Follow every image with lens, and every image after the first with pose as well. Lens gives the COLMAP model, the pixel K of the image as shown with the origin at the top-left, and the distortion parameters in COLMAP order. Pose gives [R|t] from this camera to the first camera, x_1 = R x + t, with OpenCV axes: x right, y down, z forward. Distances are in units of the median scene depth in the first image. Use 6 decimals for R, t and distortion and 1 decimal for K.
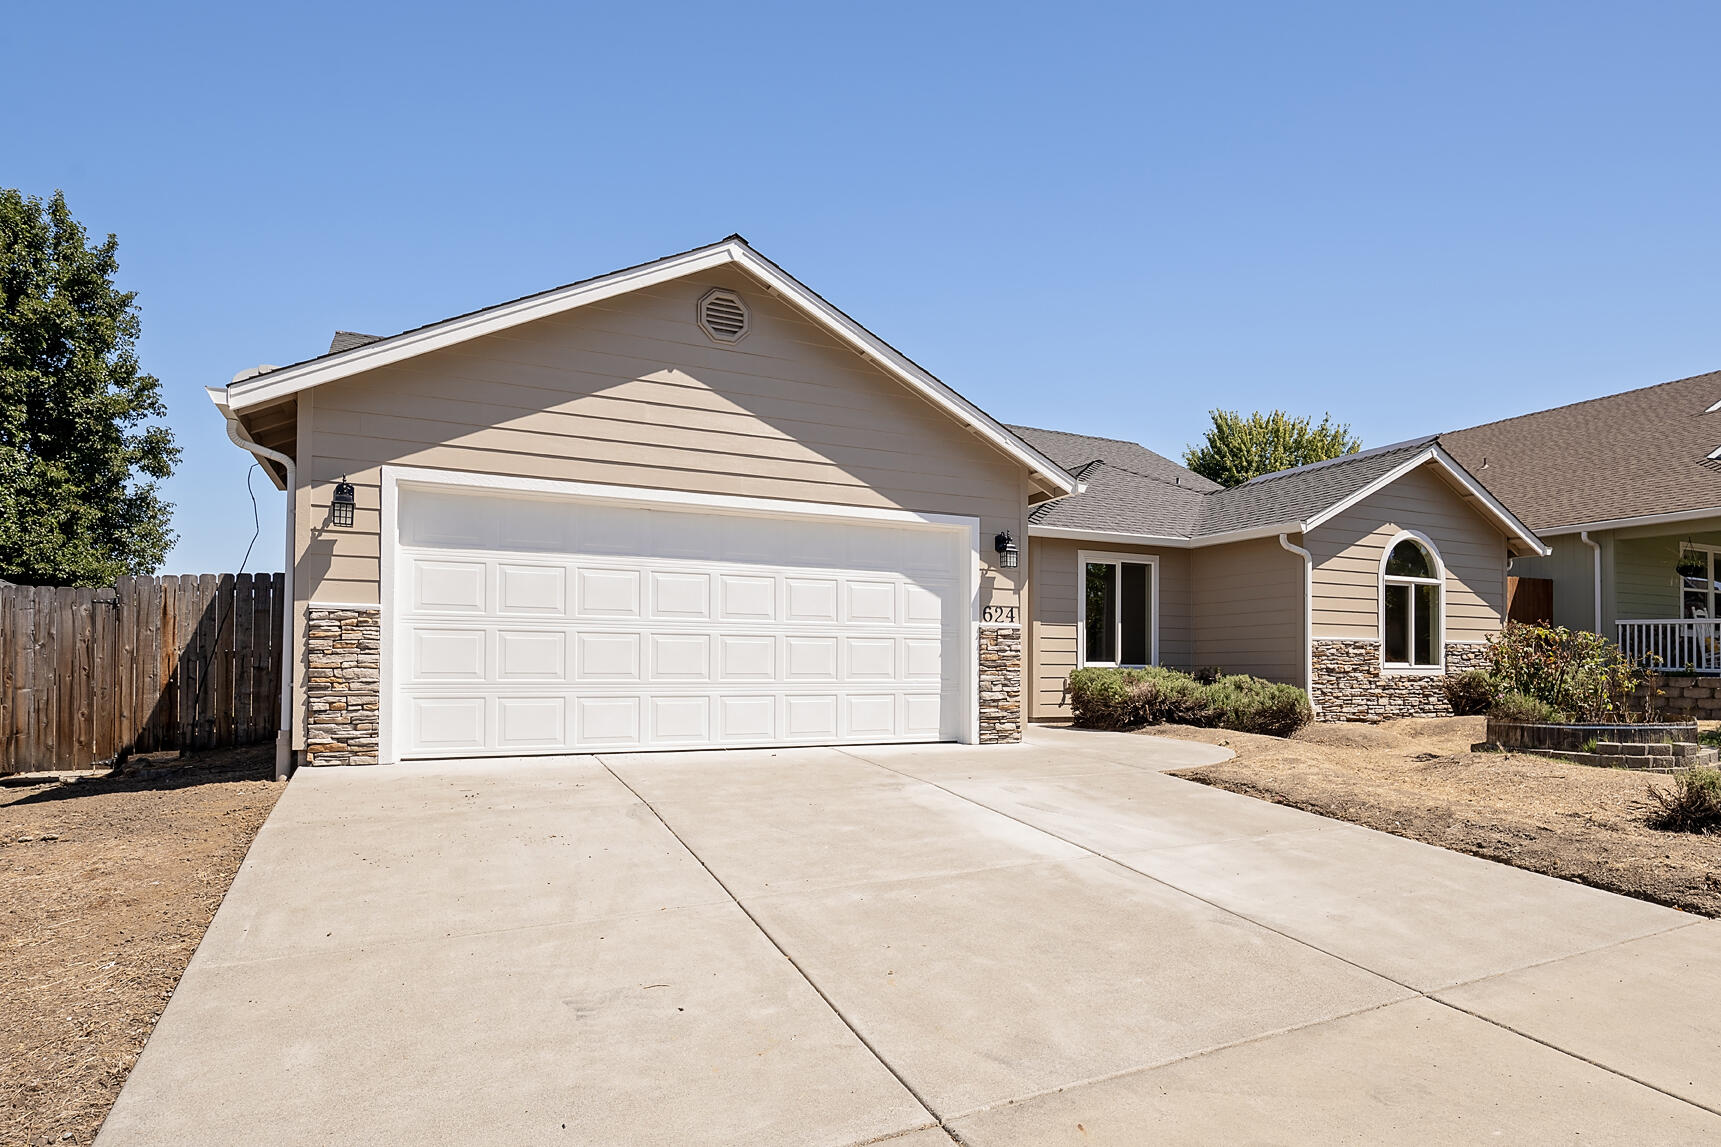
lens RADIAL K [[864.1, 0, 877.7], [0, 864.1, 658.1], [0, 0, 1]] dist [-0.001775, 0.000118]
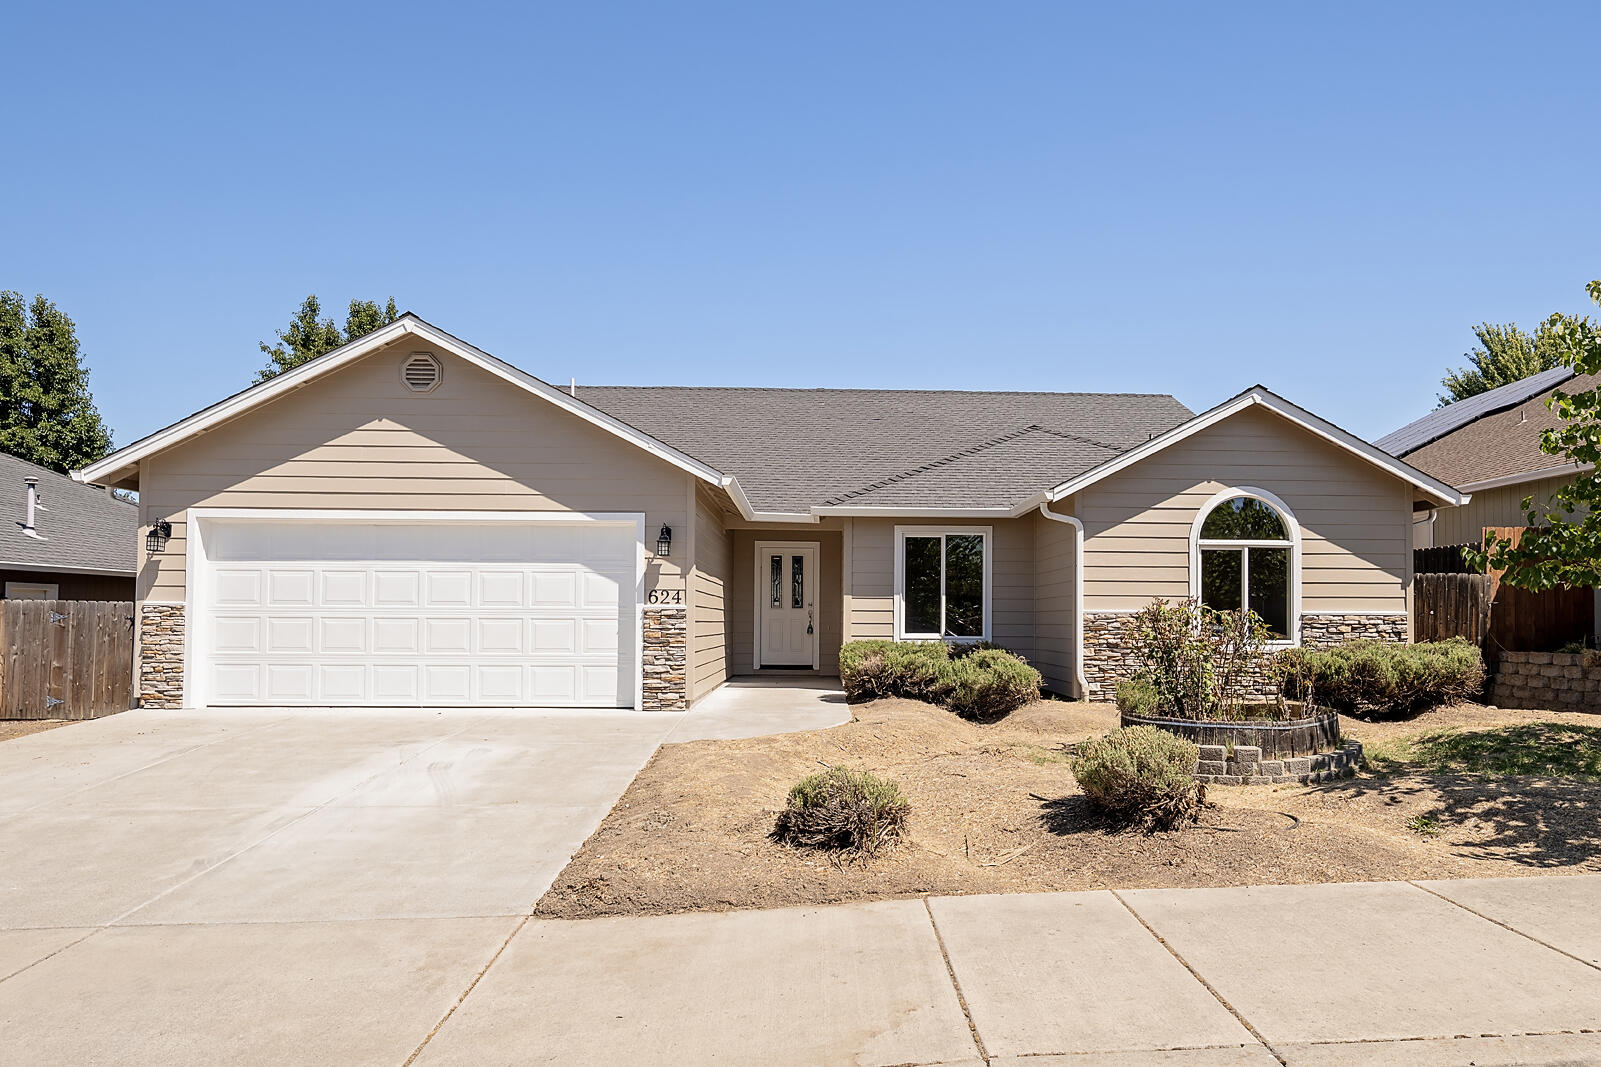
lens RADIAL K [[803.9, 0, 816.5], [0, 803.9, 612.2], [0, 0, 1]] dist [-0.001775, 0.000118]
pose [[0.923338, -0.004995, -0.383956, 0.735169], [0.004200, 0.999987, -0.002907, -0.026914], [0.383965, 0.001071, 0.923347, 0.103159]]
